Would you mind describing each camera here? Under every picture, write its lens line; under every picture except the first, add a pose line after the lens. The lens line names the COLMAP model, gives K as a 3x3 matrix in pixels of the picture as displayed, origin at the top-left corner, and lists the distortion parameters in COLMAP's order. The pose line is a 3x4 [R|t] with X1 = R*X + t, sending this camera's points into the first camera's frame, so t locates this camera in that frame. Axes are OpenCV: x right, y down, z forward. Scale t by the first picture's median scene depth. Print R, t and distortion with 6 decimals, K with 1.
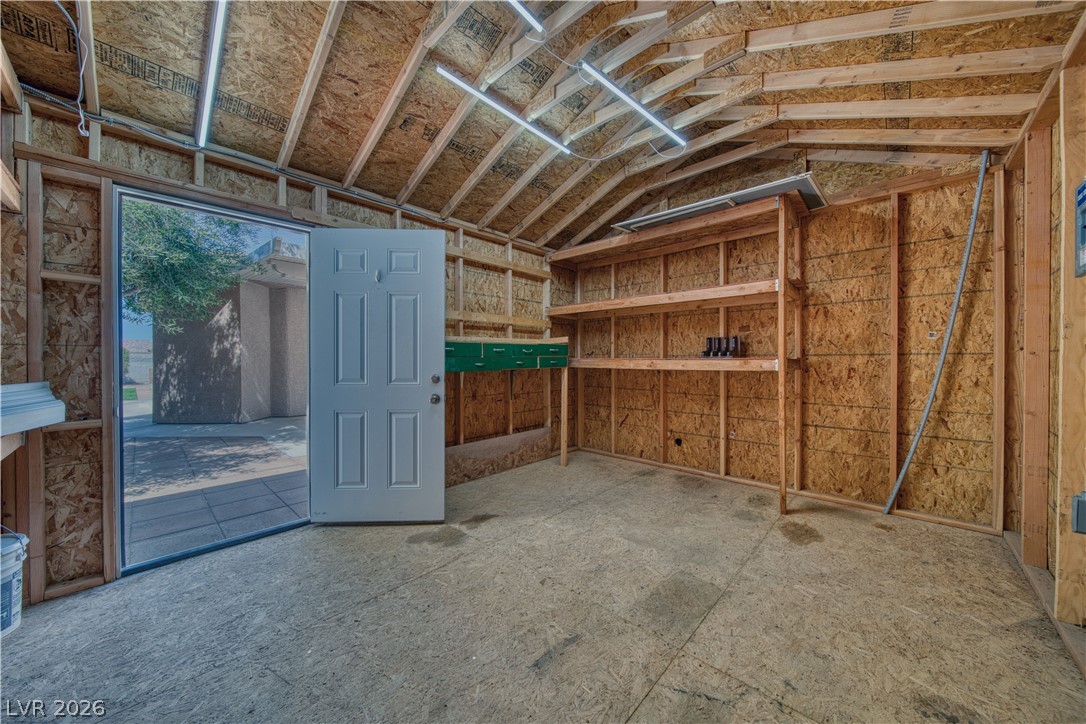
lens RADIAL K [[379.9, 0, 542.5], [0, 379.9, 361.0], [0, 0, 1]] dist [-0.003183, -0.000320]
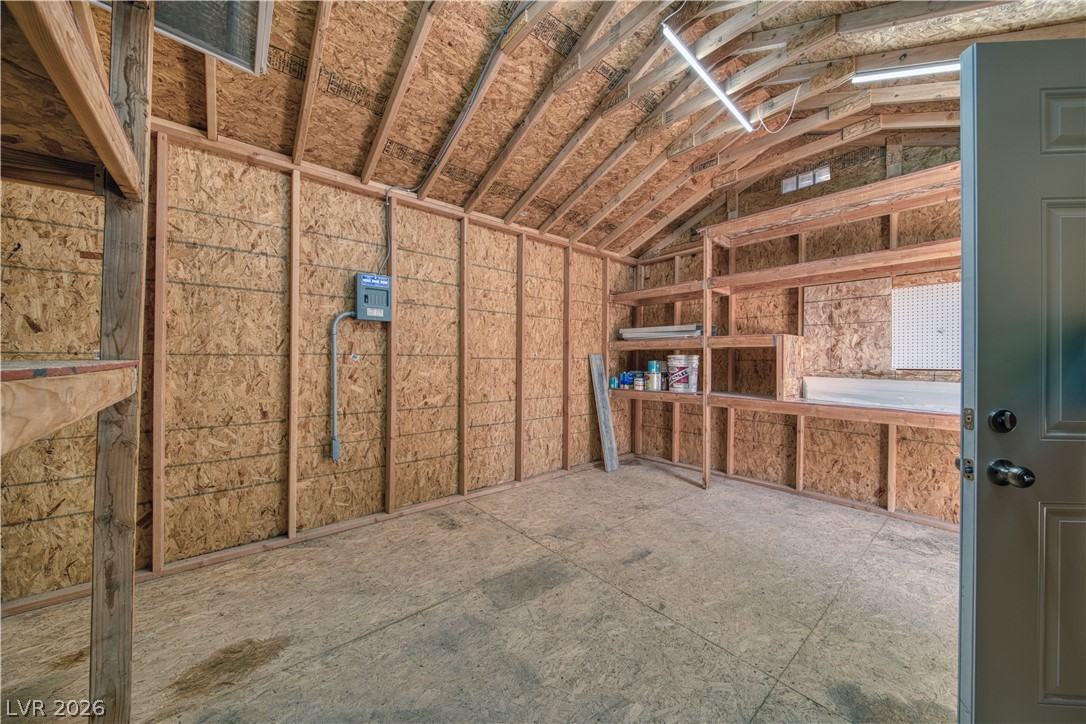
lens RADIAL K [[379.9, 0, 542.5], [0, 379.9, 361.0], [0, 0, 1]] dist [-0.003183, -0.000320]
pose [[-0.993194, -0.005286, 0.116349, 0.190596], [-0.004455, 0.999963, 0.007401, -0.020593], [-0.116384, 0.006832, -0.993181, 1.998872]]
